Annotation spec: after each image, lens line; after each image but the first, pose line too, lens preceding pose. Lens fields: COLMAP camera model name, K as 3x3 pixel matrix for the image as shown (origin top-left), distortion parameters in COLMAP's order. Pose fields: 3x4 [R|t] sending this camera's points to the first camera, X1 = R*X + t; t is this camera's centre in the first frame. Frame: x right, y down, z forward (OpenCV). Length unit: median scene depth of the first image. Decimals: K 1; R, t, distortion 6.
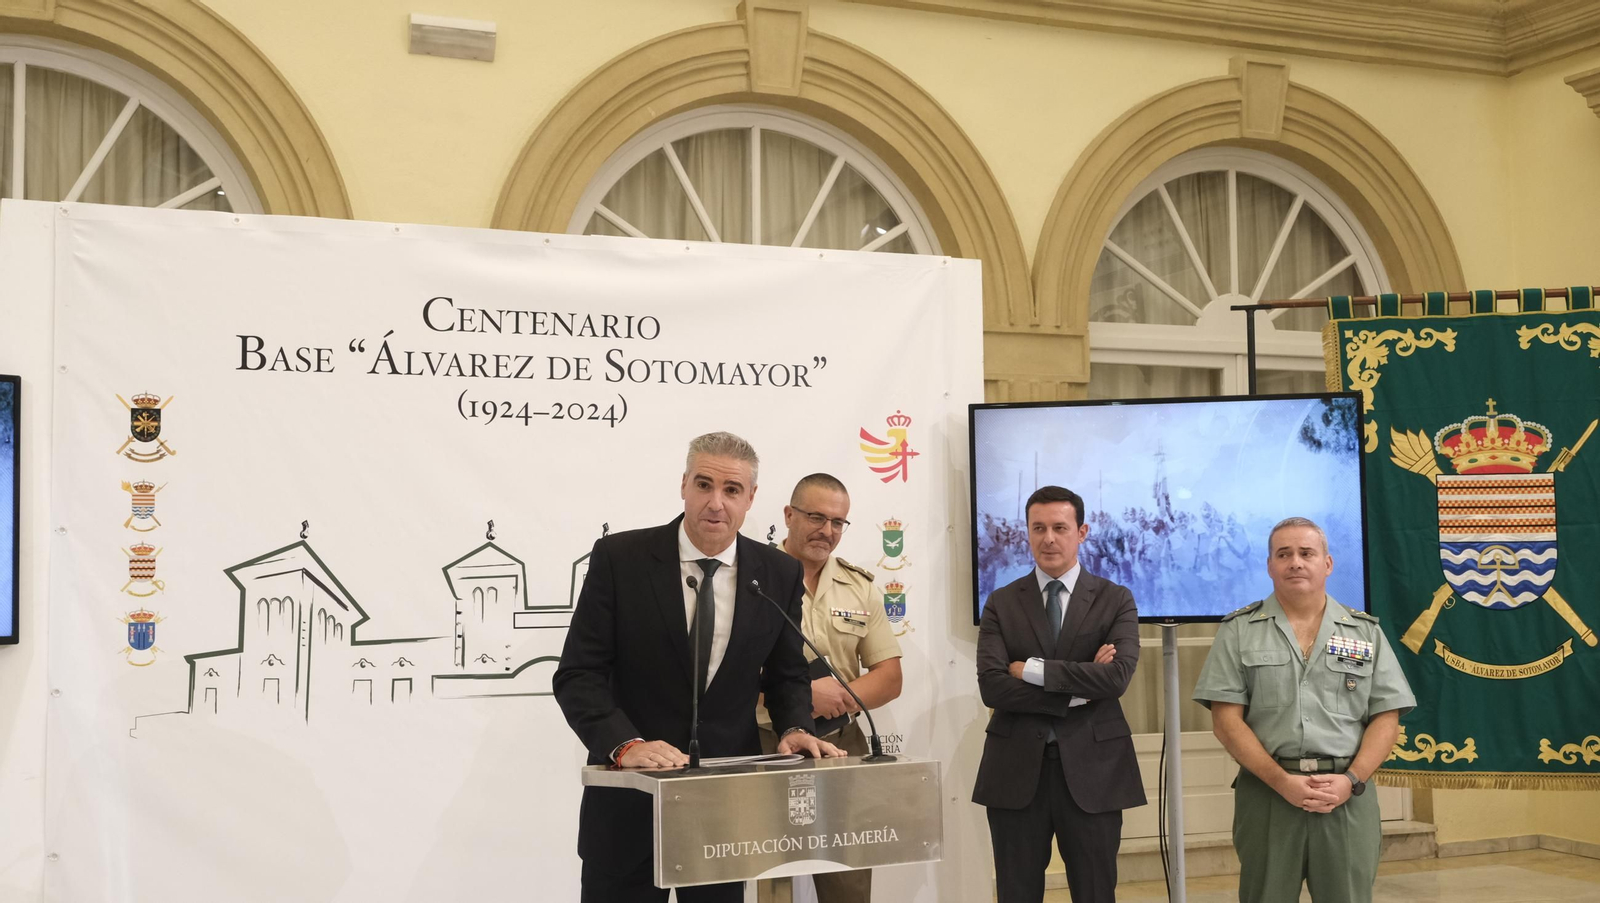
lens RADIAL K [[1756.5, 0, 814.5], [0, 1756.5, 457.0], [0, 0, 1]] dist [-0.008554, 0.000000]
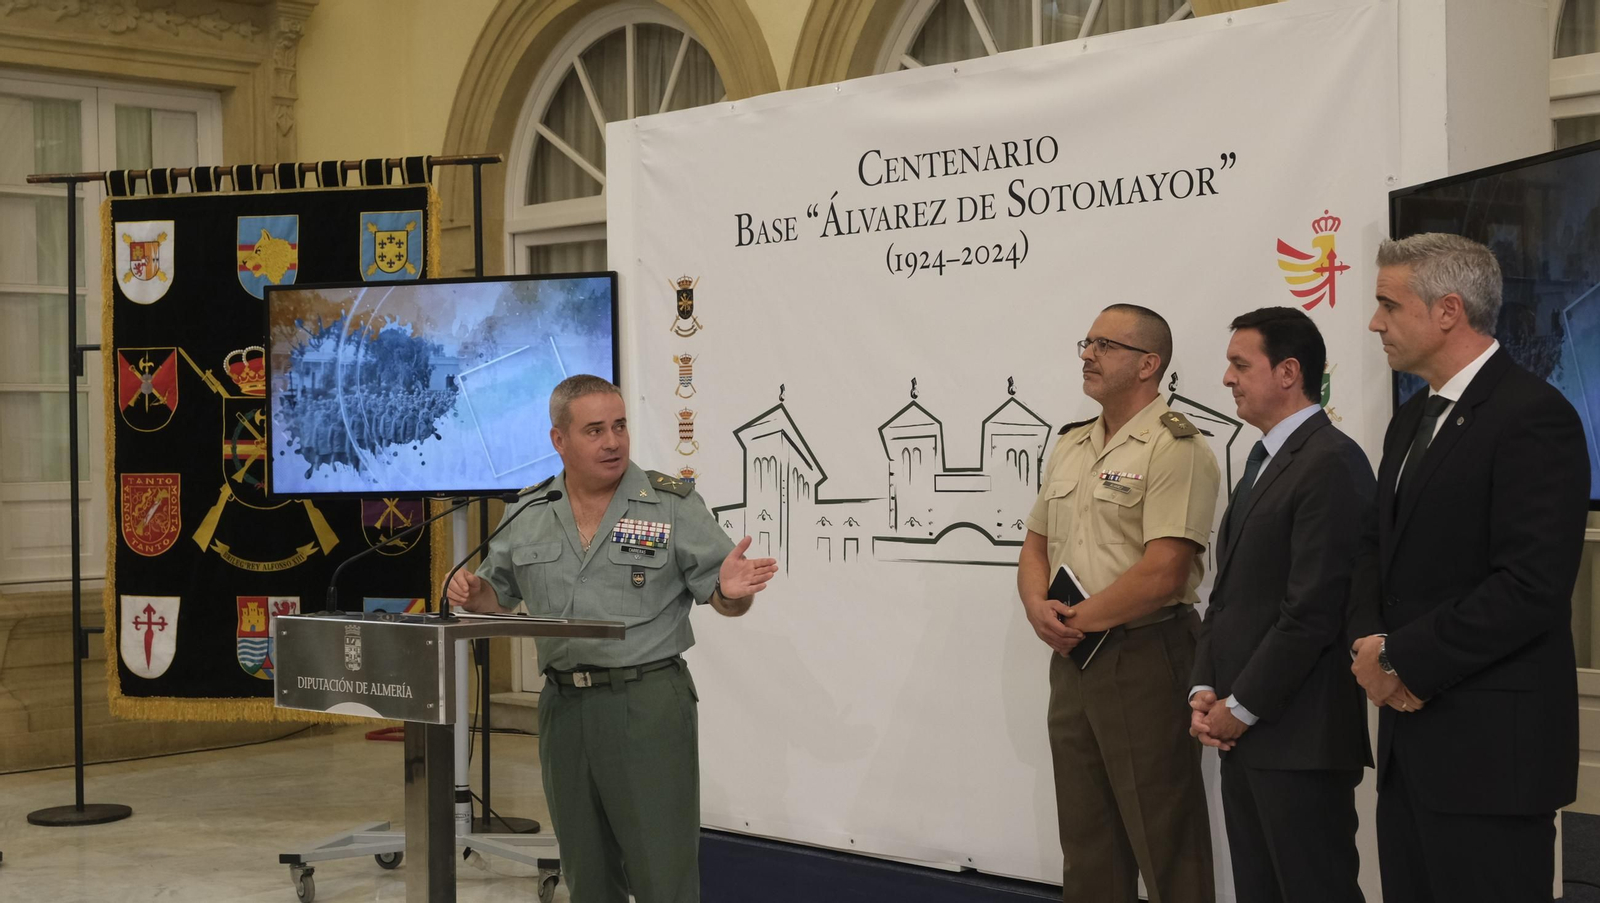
lens RADIAL K [[2190.3, 0, 807.6], [0, 2190.3, 458.5], [0, 0, 1]] dist [-0.000994, 0.000000]
pose [[0.395136, 0.010480, -0.918563, 0.838487], [0.071047, 0.996591, 0.041933, 0.024186], [0.915871, -0.081831, 0.393044, 0.448851]]
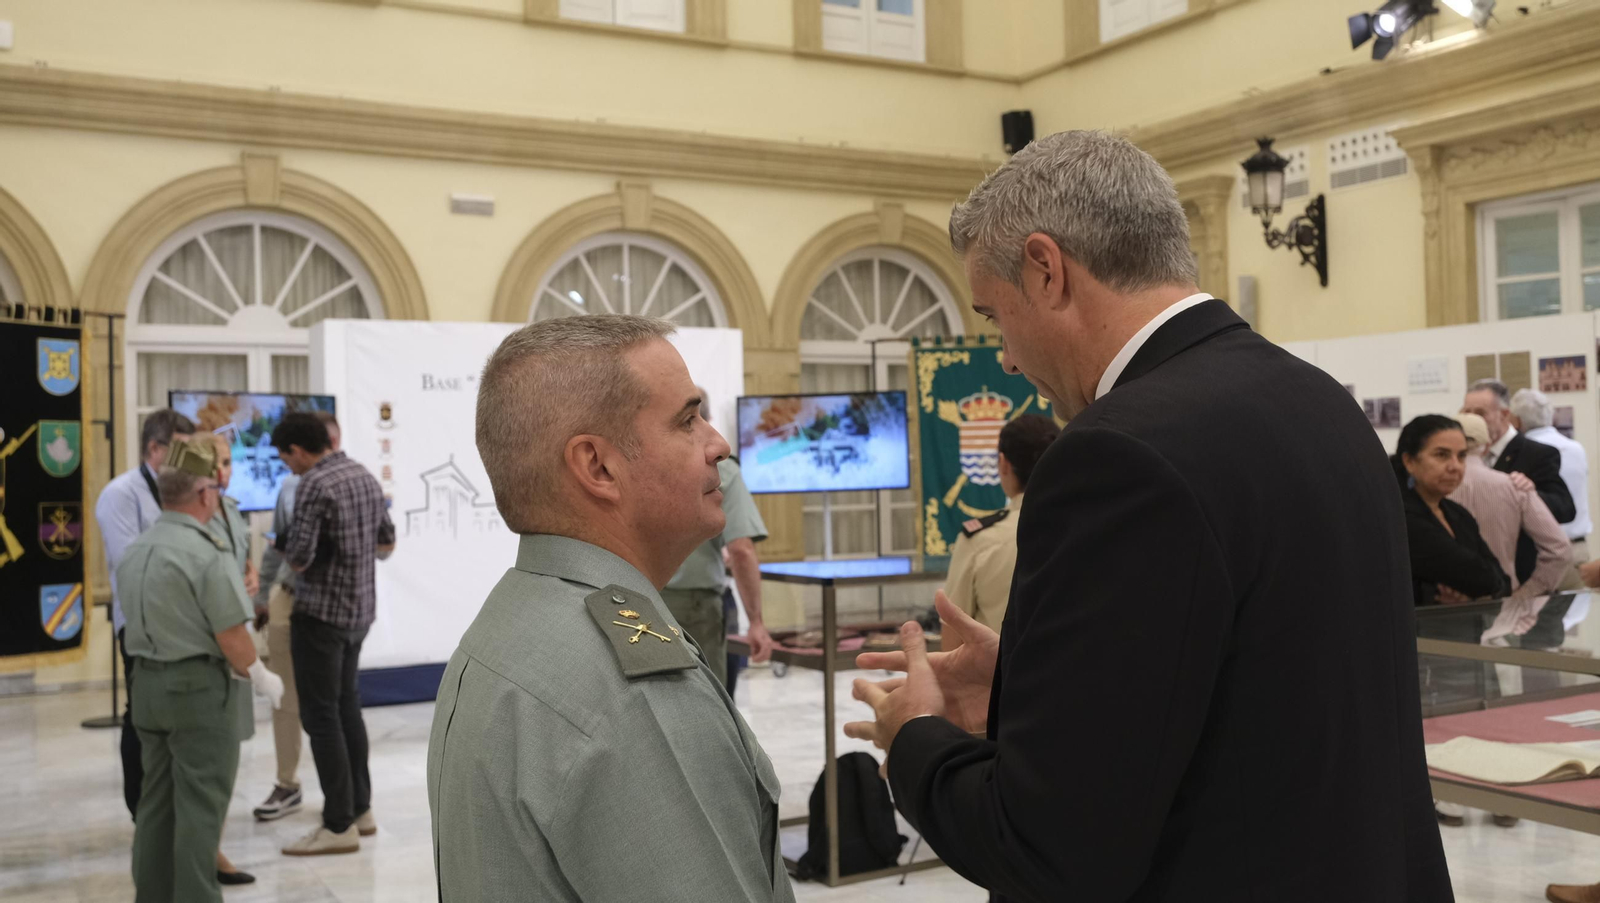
lens RADIAL K [[1457.7, 0, 802.0], [0, 1457.7, 448.6], [0, 0, 1]] dist [-0.036409, 0.000000]
pose [[0.992213, -0.015643, 0.123566, -0.061067], [0.010310, 0.998992, 0.043682, -0.045611], [-0.124125, -0.042068, 0.991374, -0.884660]]
